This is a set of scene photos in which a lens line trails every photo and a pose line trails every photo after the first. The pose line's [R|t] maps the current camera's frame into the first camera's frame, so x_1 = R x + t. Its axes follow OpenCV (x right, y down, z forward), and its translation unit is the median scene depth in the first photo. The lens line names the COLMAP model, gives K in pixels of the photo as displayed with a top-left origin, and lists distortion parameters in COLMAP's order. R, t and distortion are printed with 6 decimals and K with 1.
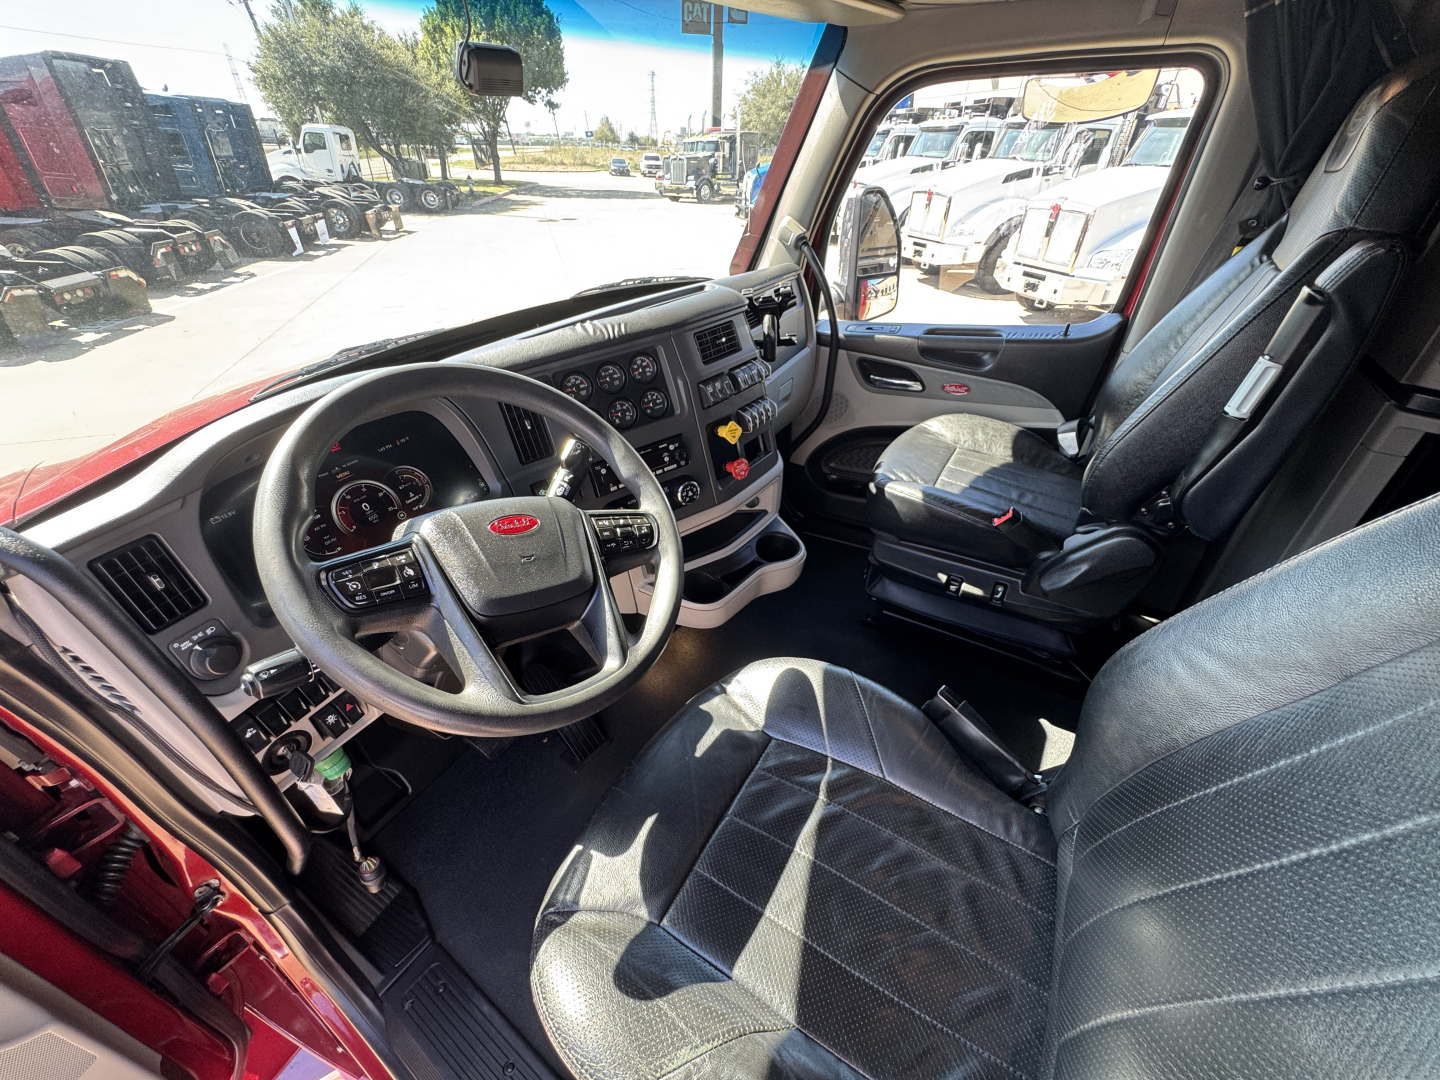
lens RADIAL K [[575.7, 0, 720.6], [0, 575.7, 537.0], [0, 0, 1]] dist [-0.000946, 0.000347]
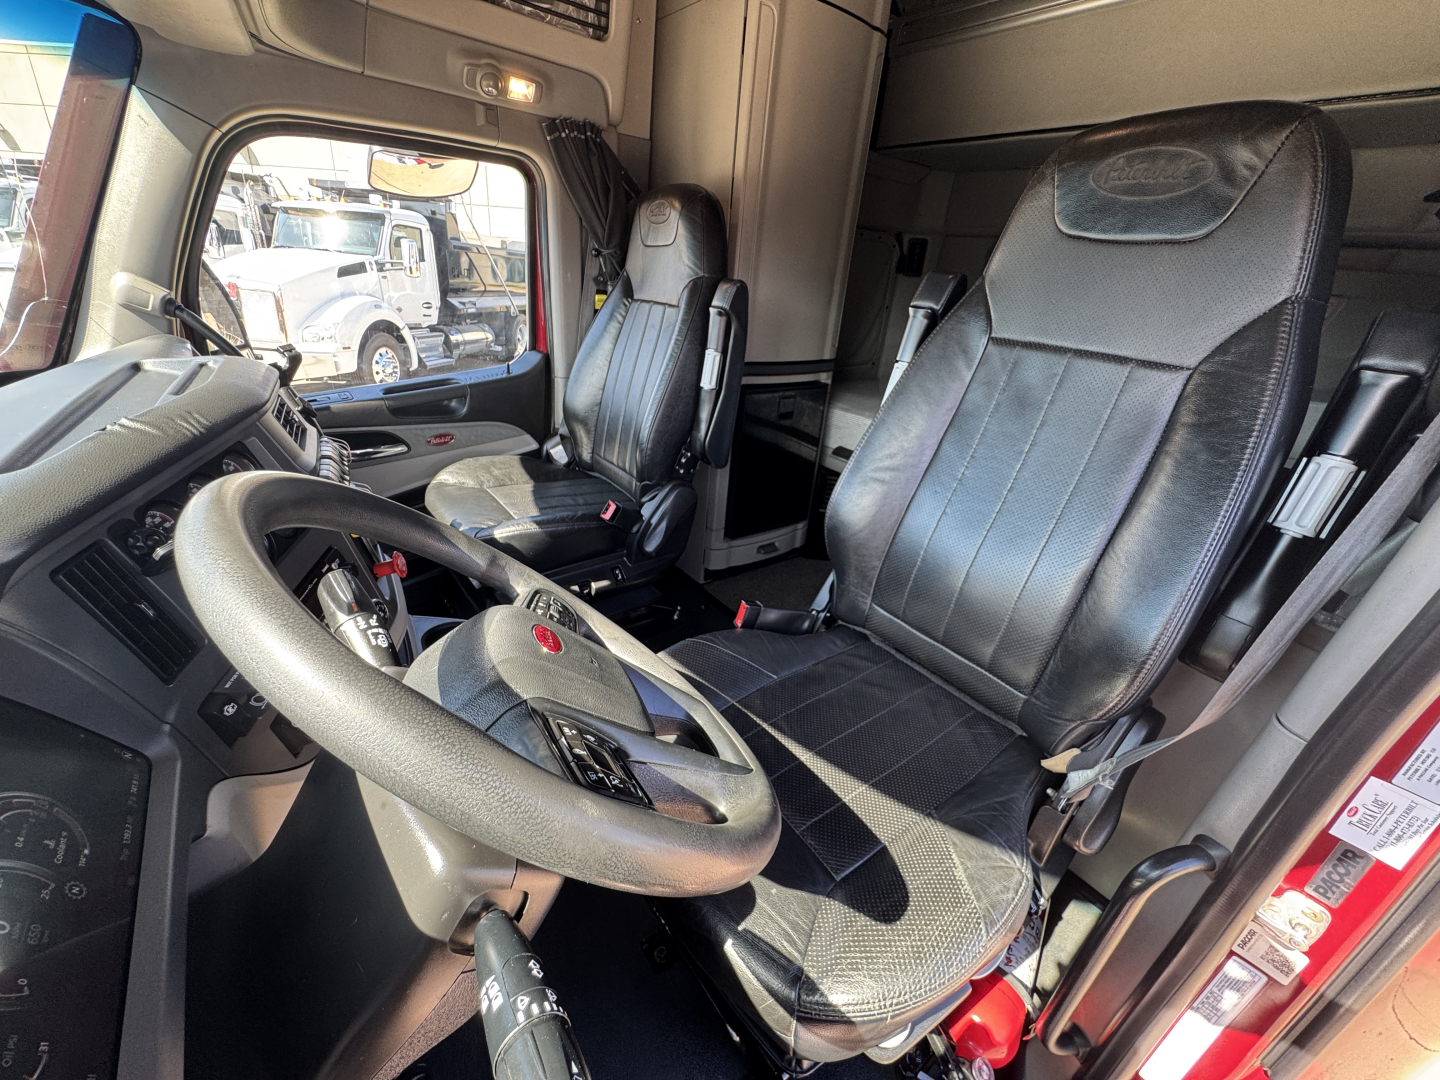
lens RADIAL K [[575.7, 0, 720.6], [0, 575.7, 537.0], [0, 0, 1]] dist [-0.000946, 0.000347]
pose [[0.379528, -0.369988, 0.847978, -0.375377], [0.461325, 0.870163, 0.173193, -0.071519], [-0.801959, 0.325462, 0.500936, 0.195547]]
